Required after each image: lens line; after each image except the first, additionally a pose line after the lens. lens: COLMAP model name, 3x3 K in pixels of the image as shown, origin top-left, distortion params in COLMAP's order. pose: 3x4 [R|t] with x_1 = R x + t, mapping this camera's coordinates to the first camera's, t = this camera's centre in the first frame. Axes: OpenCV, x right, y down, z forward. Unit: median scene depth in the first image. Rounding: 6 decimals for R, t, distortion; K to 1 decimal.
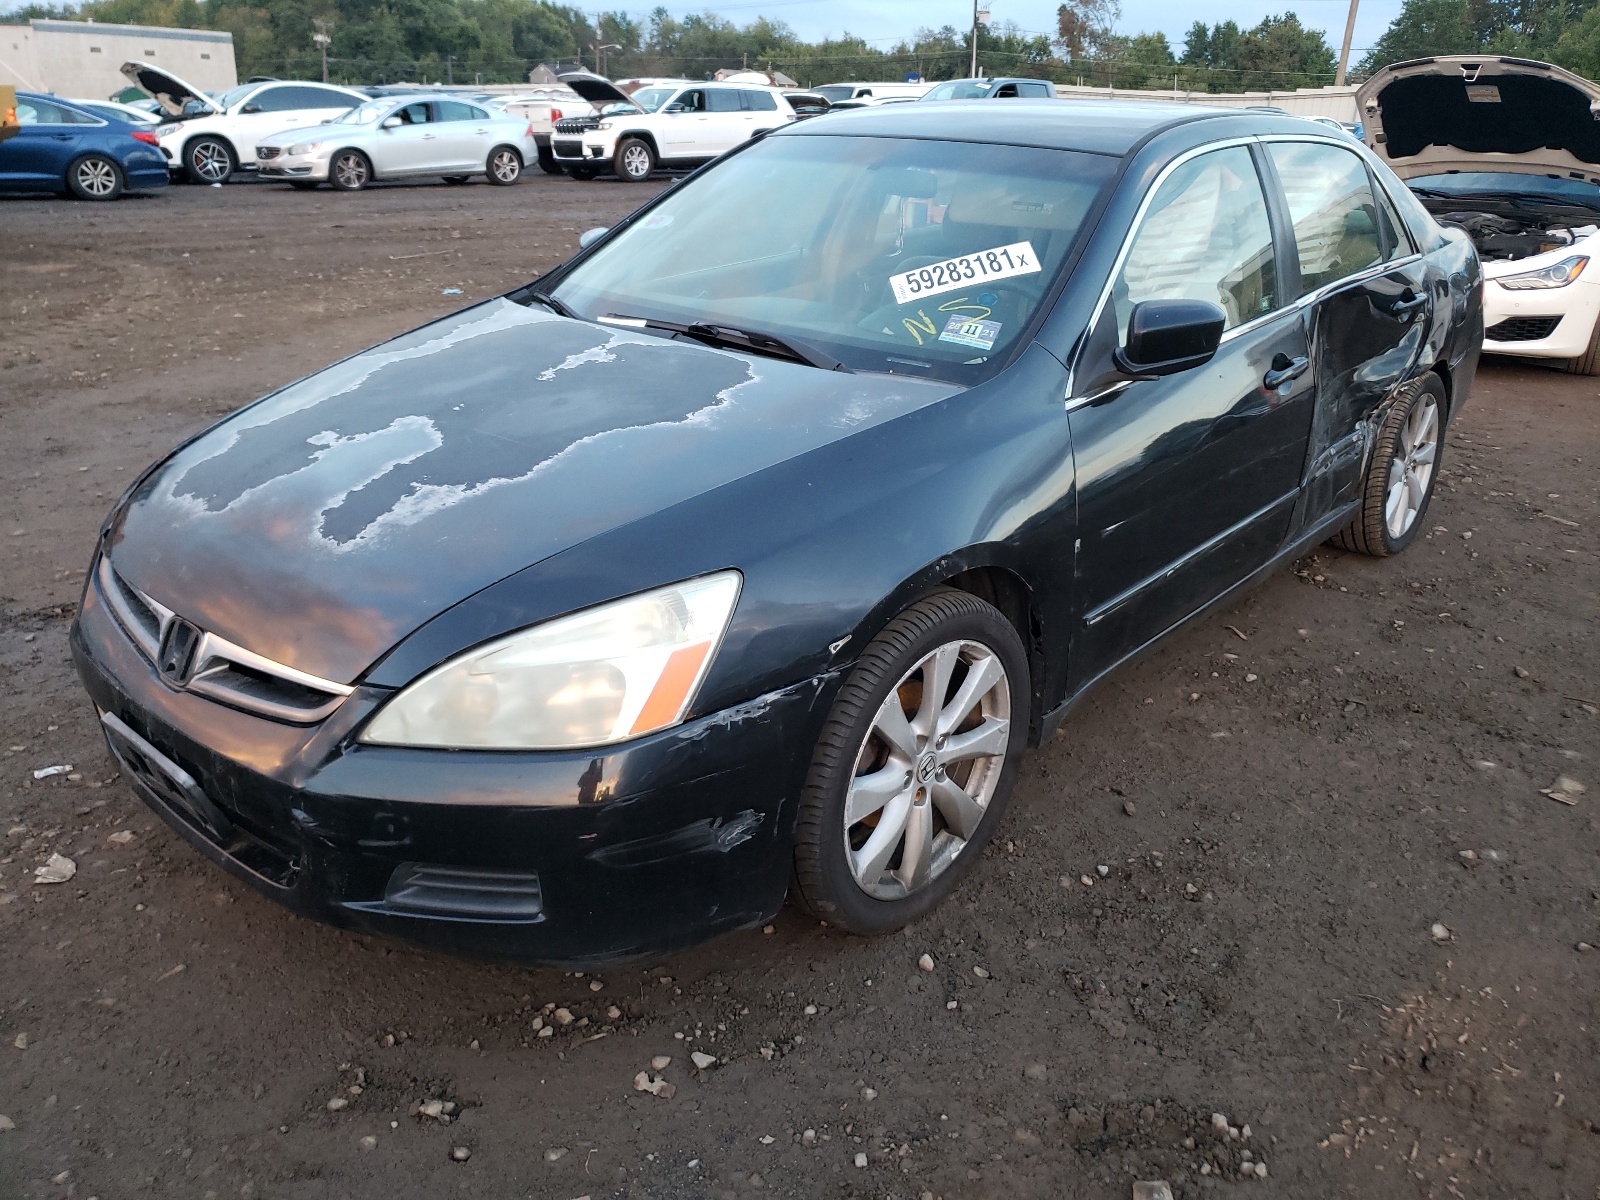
lens RADIAL K [[1215.9, 0, 806.6], [0, 1215.9, 600.5], [0, 0, 1]] dist [-0.002987, 0.002257]
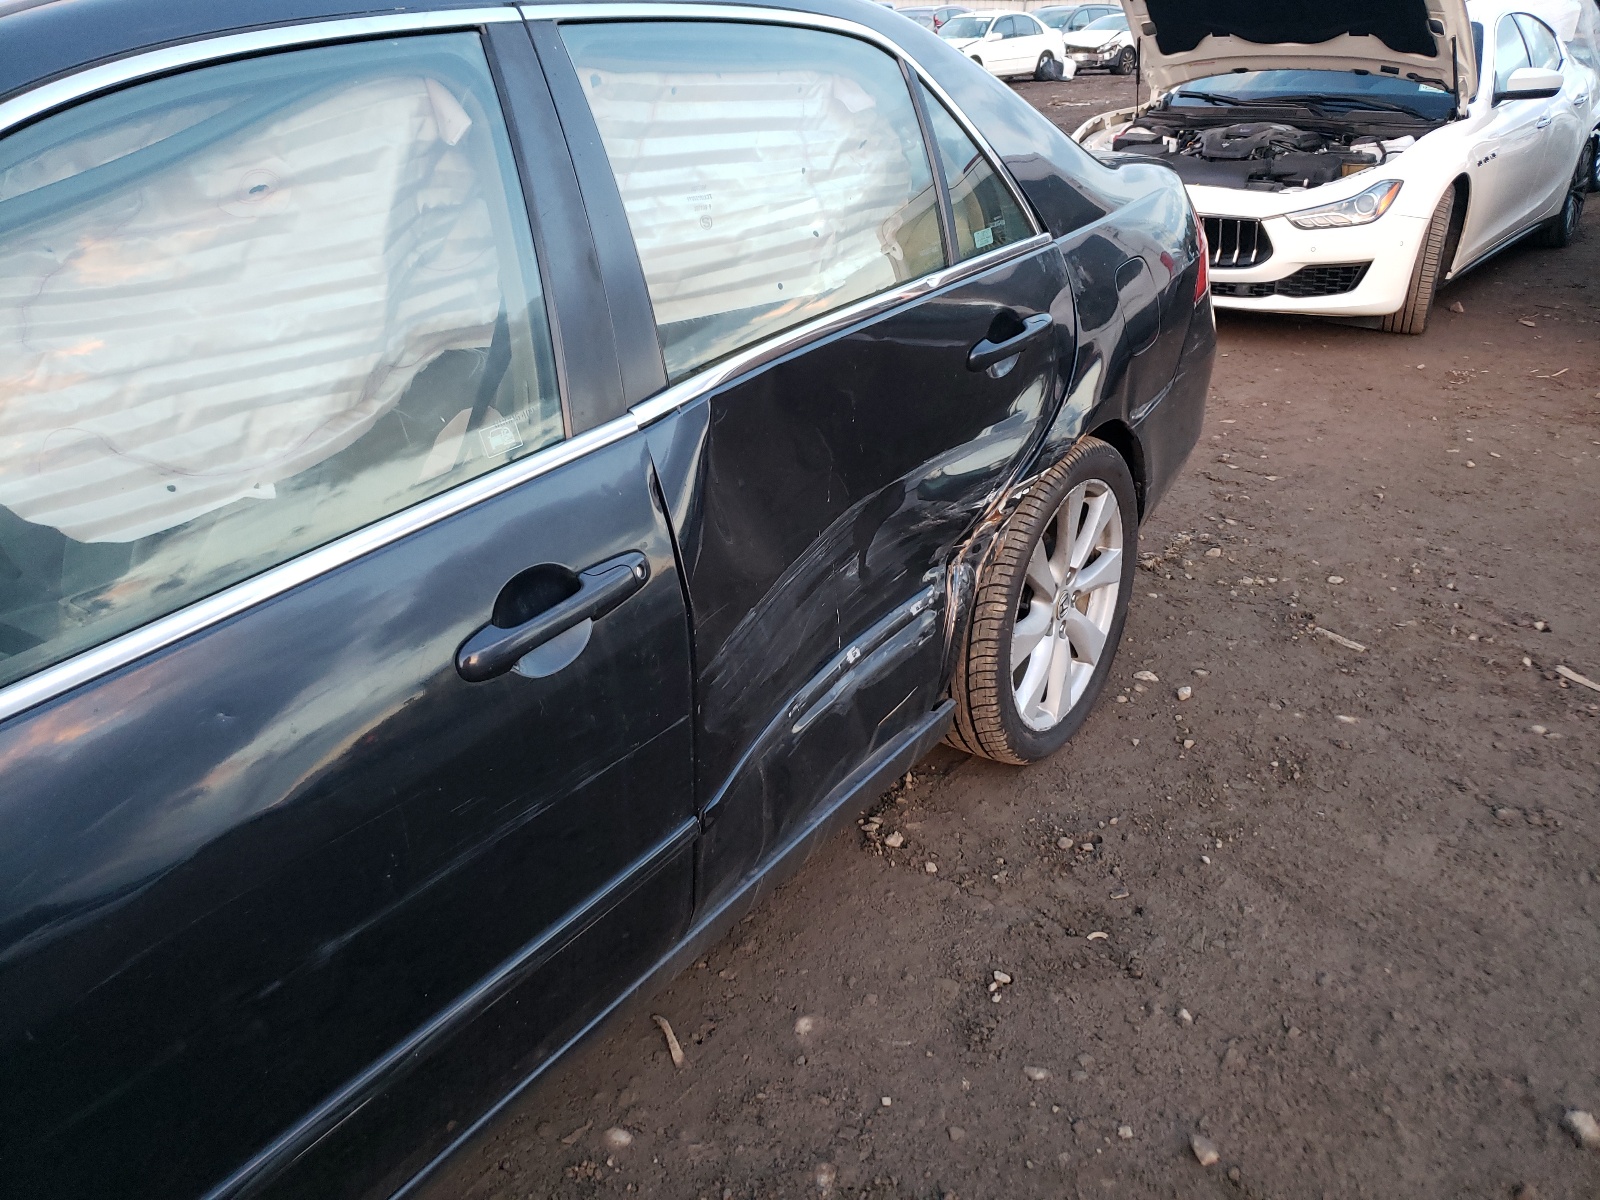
lens RADIAL K [[1215.9, 0, 793.1], [0, 1215.9, 598.4], [0, 0, 1]] dist [-0.002987, 0.002257]
pose [[0.995219, -0.064481, 0.073363, 0.280049], [0.060027, 0.996308, 0.061384, -0.133938], [-0.077051, -0.056687, 0.995414, 0.378431]]
